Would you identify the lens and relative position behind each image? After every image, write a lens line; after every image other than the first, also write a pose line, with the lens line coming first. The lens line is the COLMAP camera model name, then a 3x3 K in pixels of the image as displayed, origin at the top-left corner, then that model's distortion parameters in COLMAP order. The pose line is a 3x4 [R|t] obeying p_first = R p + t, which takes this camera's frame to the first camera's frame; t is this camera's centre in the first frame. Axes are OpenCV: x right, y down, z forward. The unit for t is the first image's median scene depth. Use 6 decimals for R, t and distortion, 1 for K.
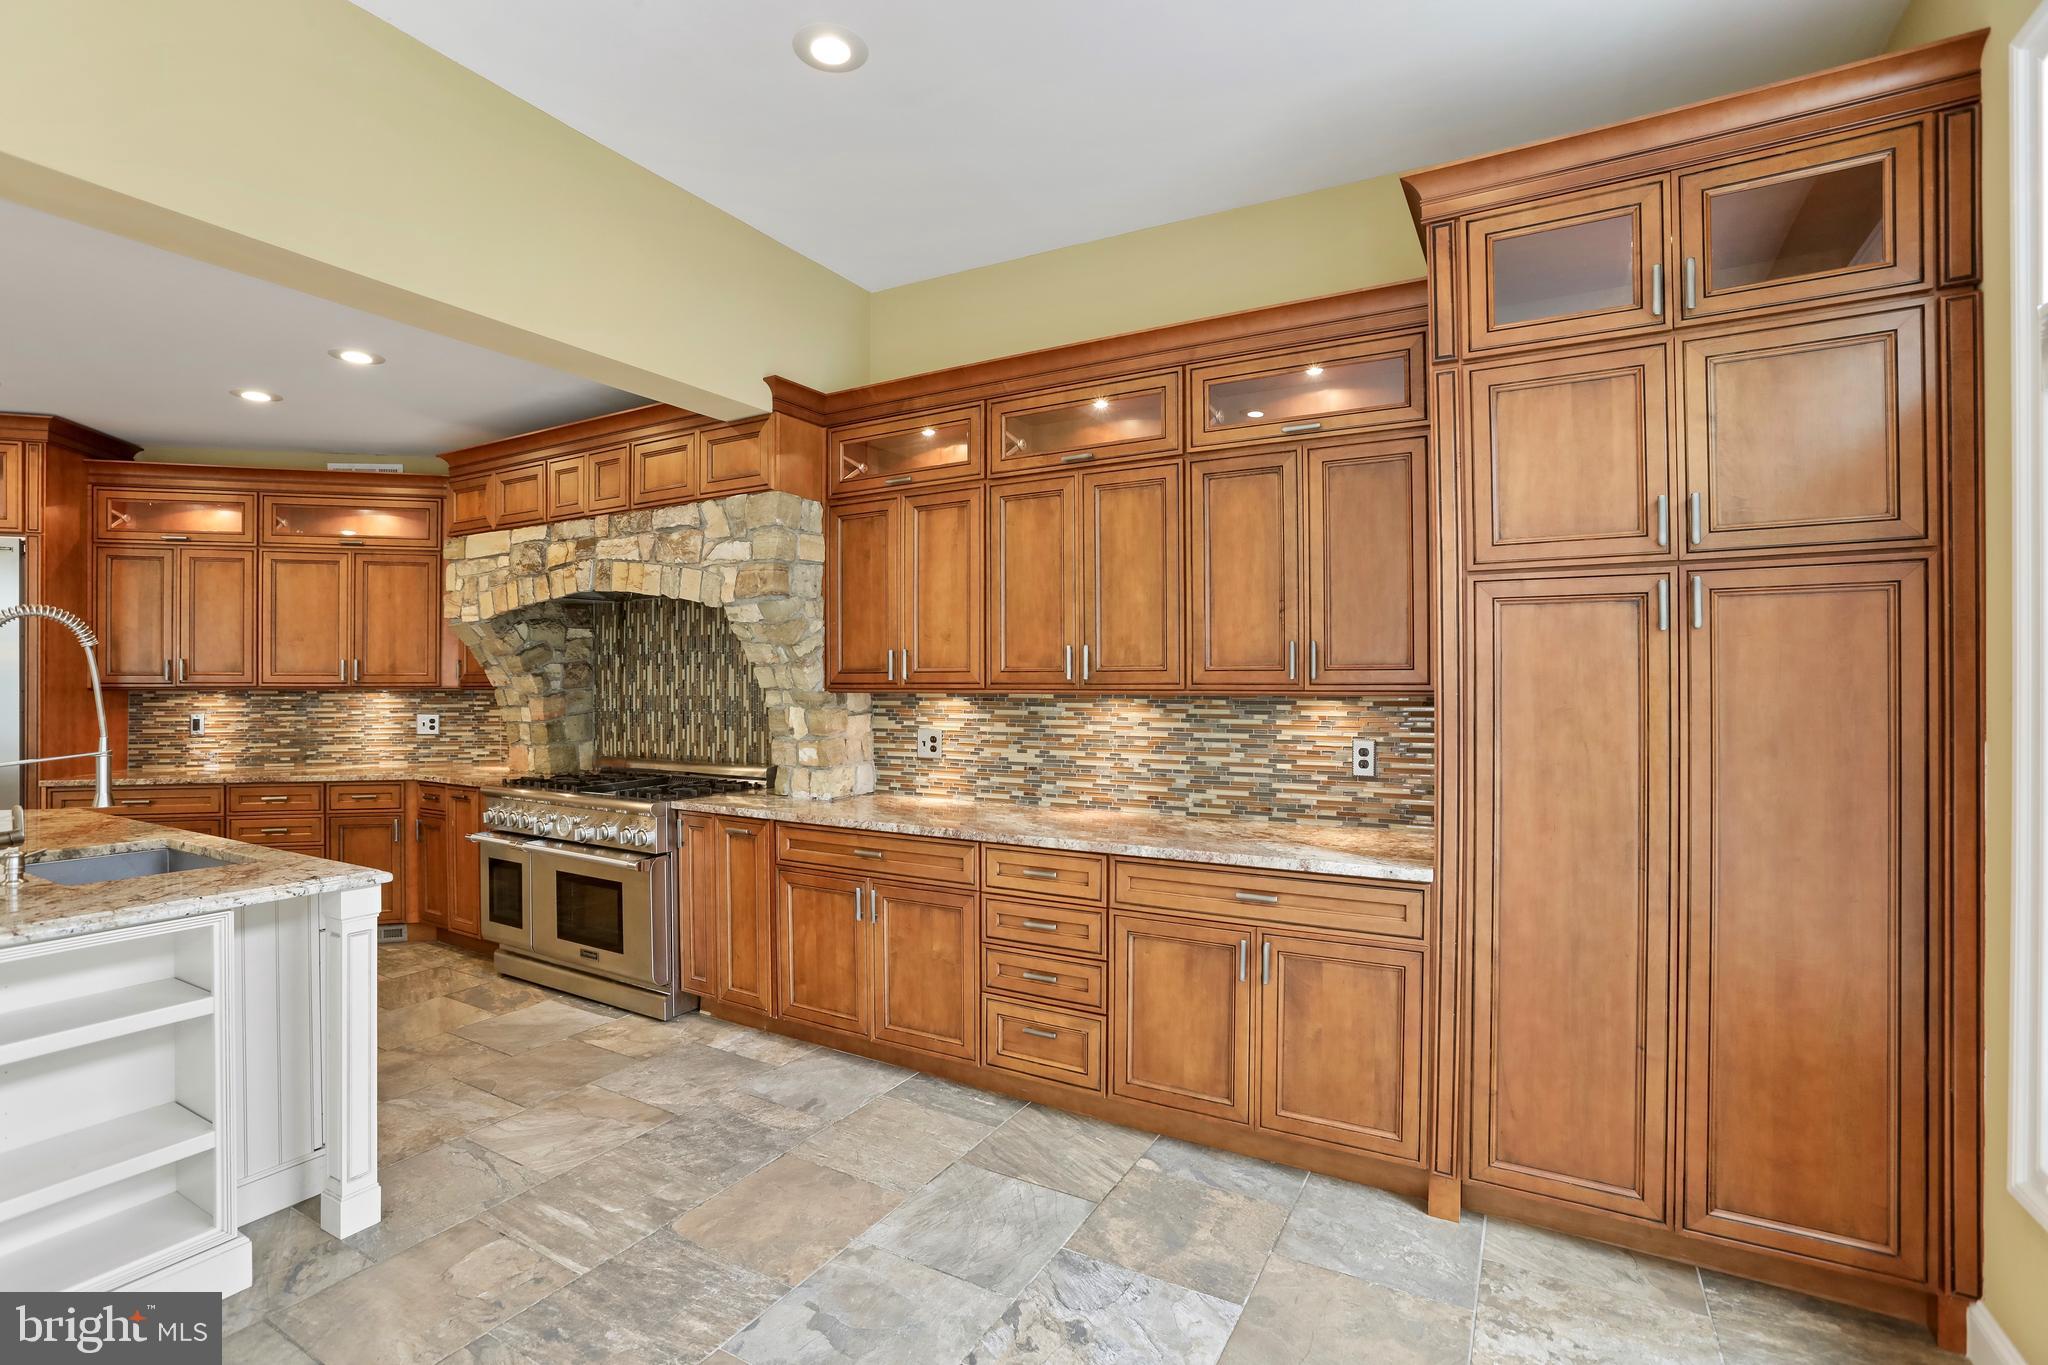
lens RADIAL K [[950.6, 0, 994.5], [0, 950.6, 678.0], [0, 0, 1]] dist [-0.065676, 0.028861]
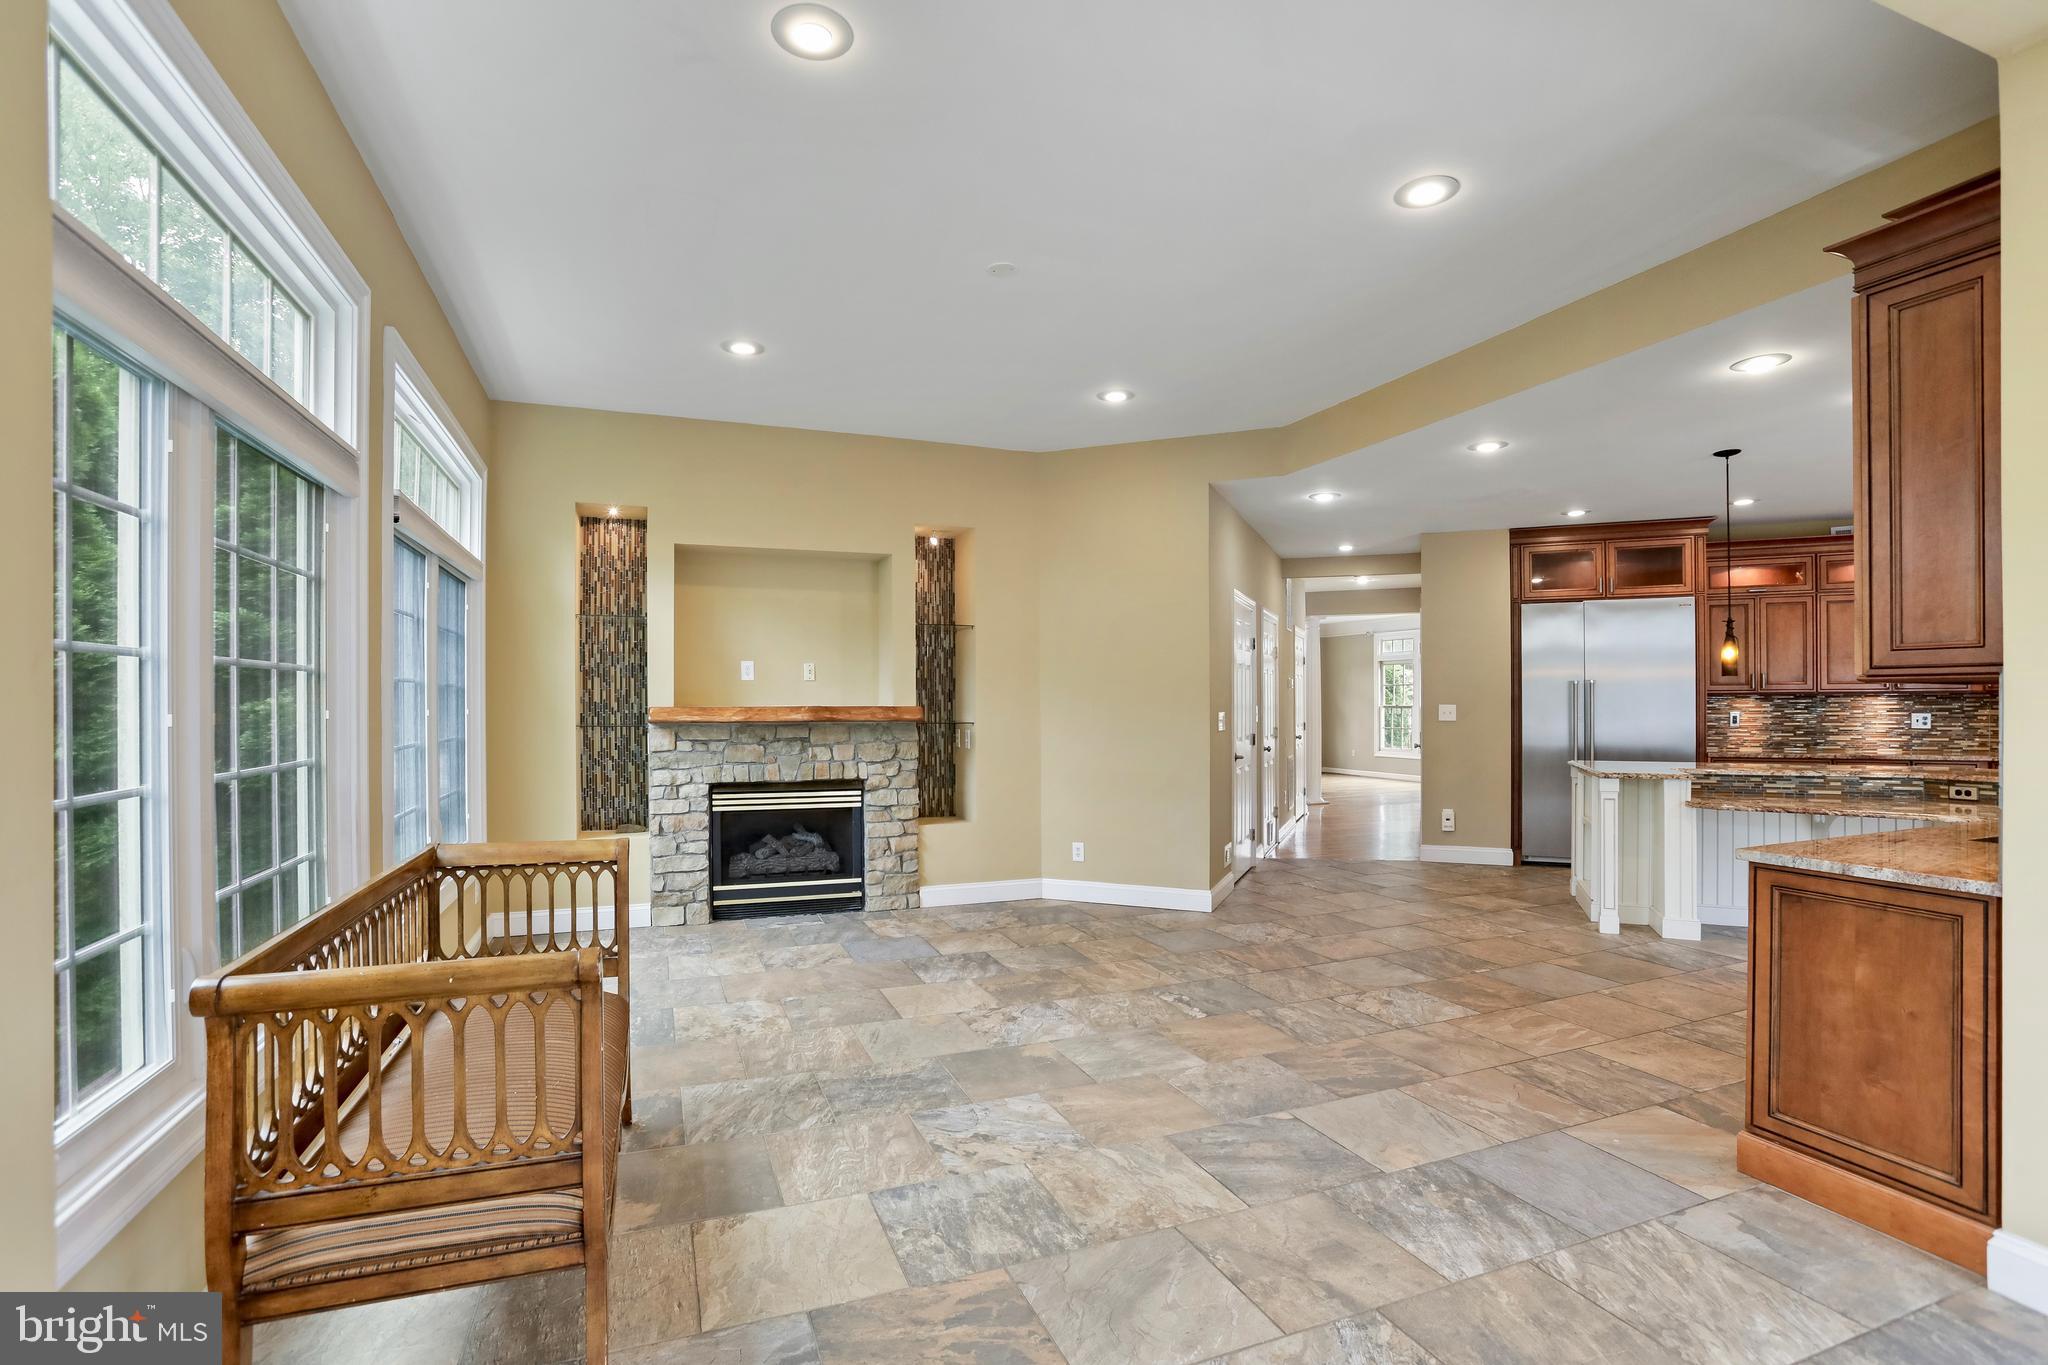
lens RADIAL K [[950.6, 0, 1024.2], [0, 950.6, 699.1], [0, 0, 1]] dist [-0.065676, 0.028861]
pose [[0.792815, -0.006326, -0.609429, -1.264543], [0.005504, 0.999980, -0.003219, 0.025477], [0.609437, -0.000802, 0.792834, -1.204902]]
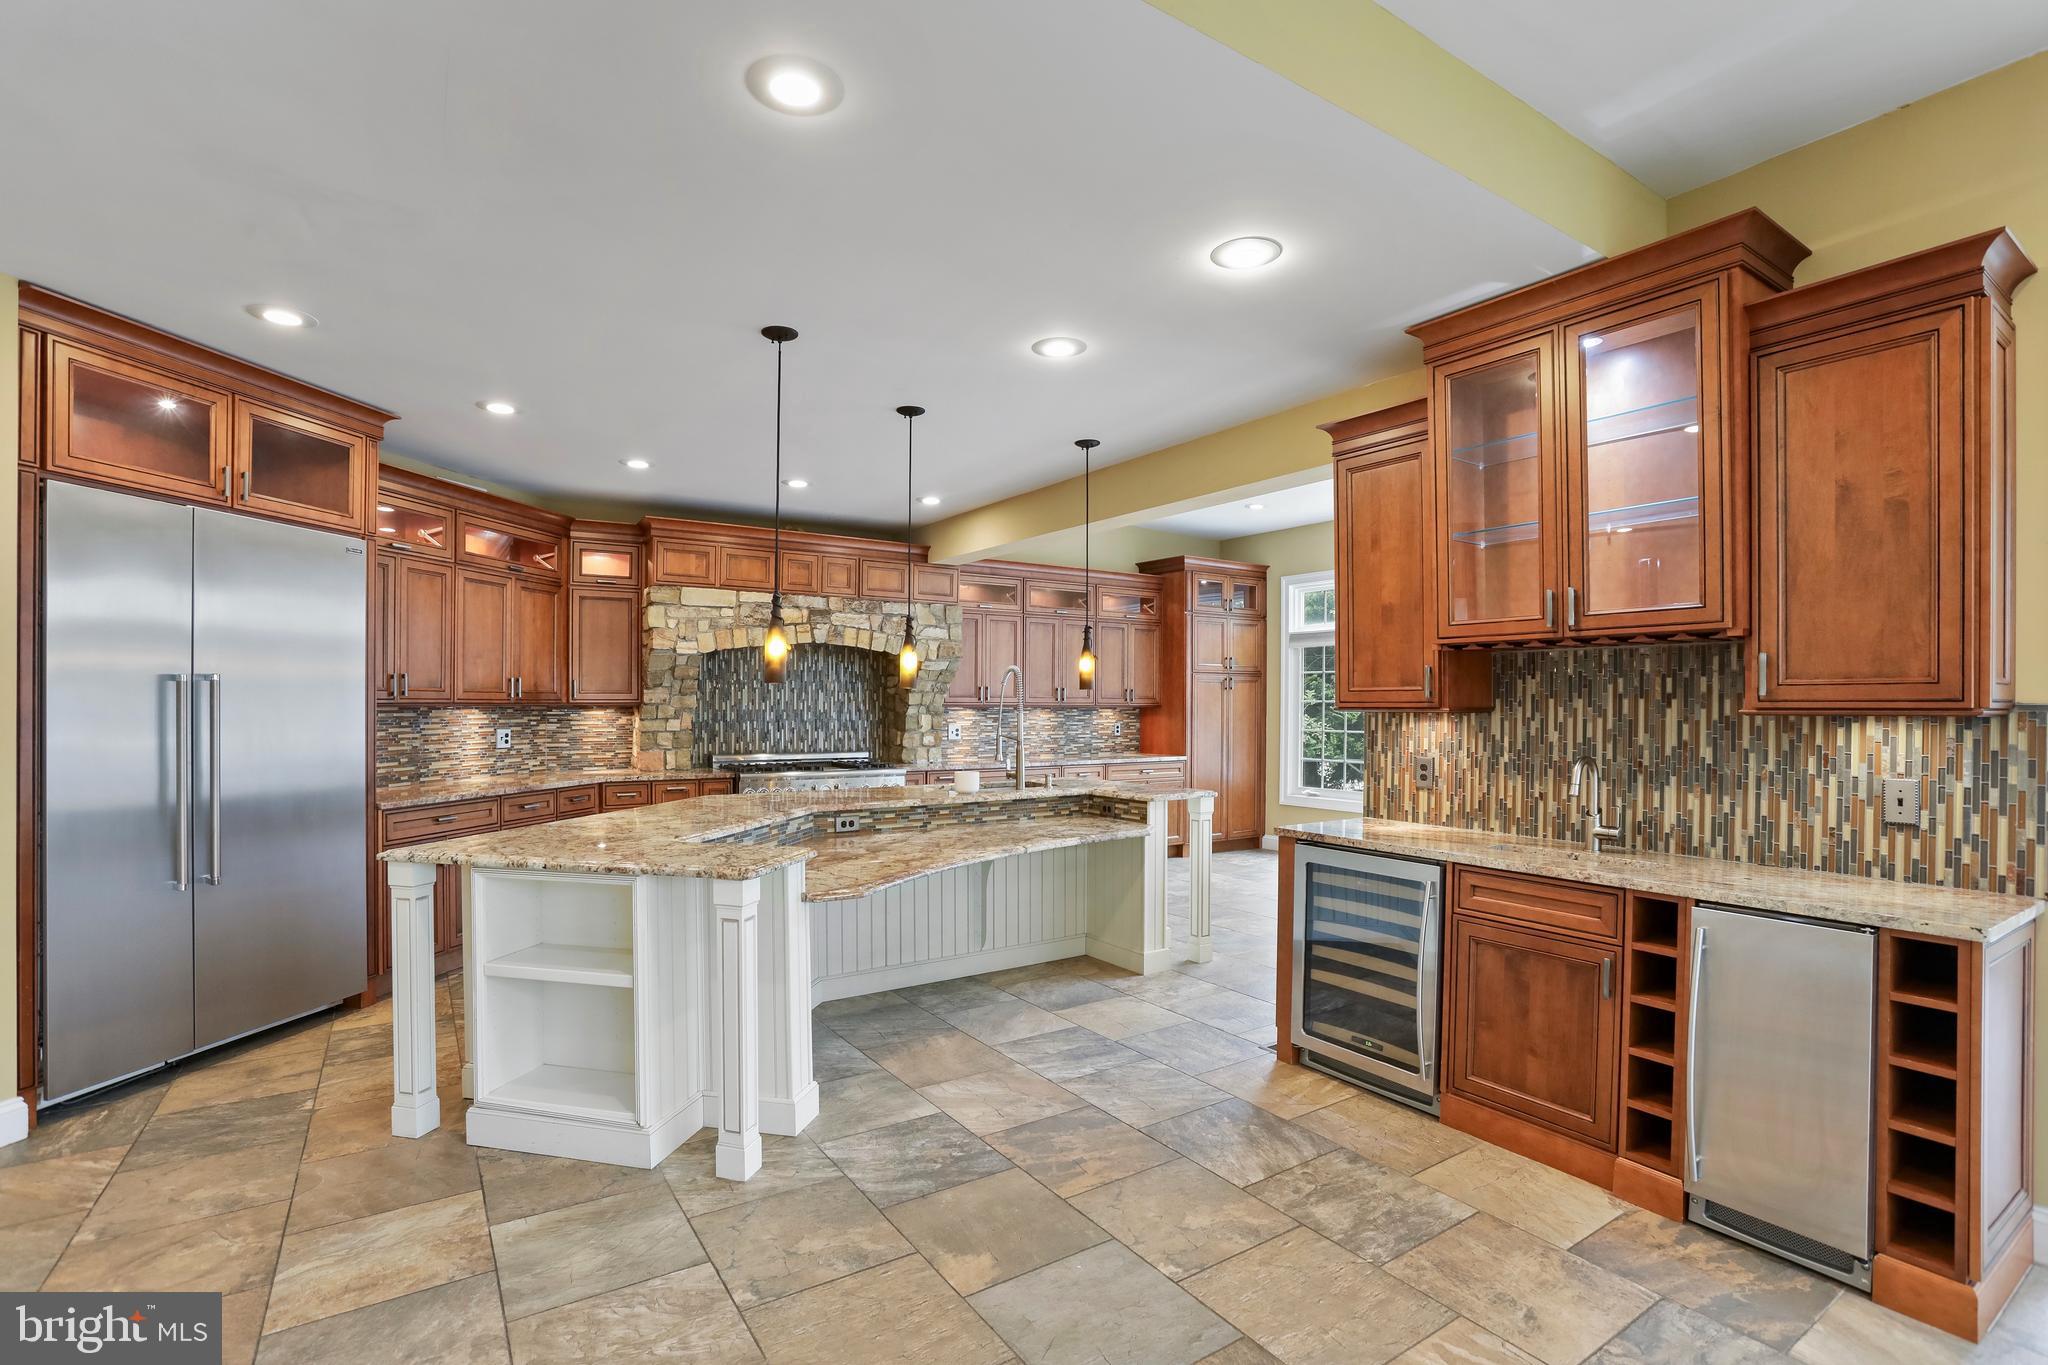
lens RADIAL K [[950.6, 0, 1015.7], [0, 950.6, 715.6], [0, 0, 1]] dist [-0.065676, 0.028861]
pose [[0.436888, -0.007145, 0.899487, -2.022721], [-0.007311, 0.999907, 0.011494, 0.010440], [-0.899486, -0.011597, 0.436796, 0.005191]]
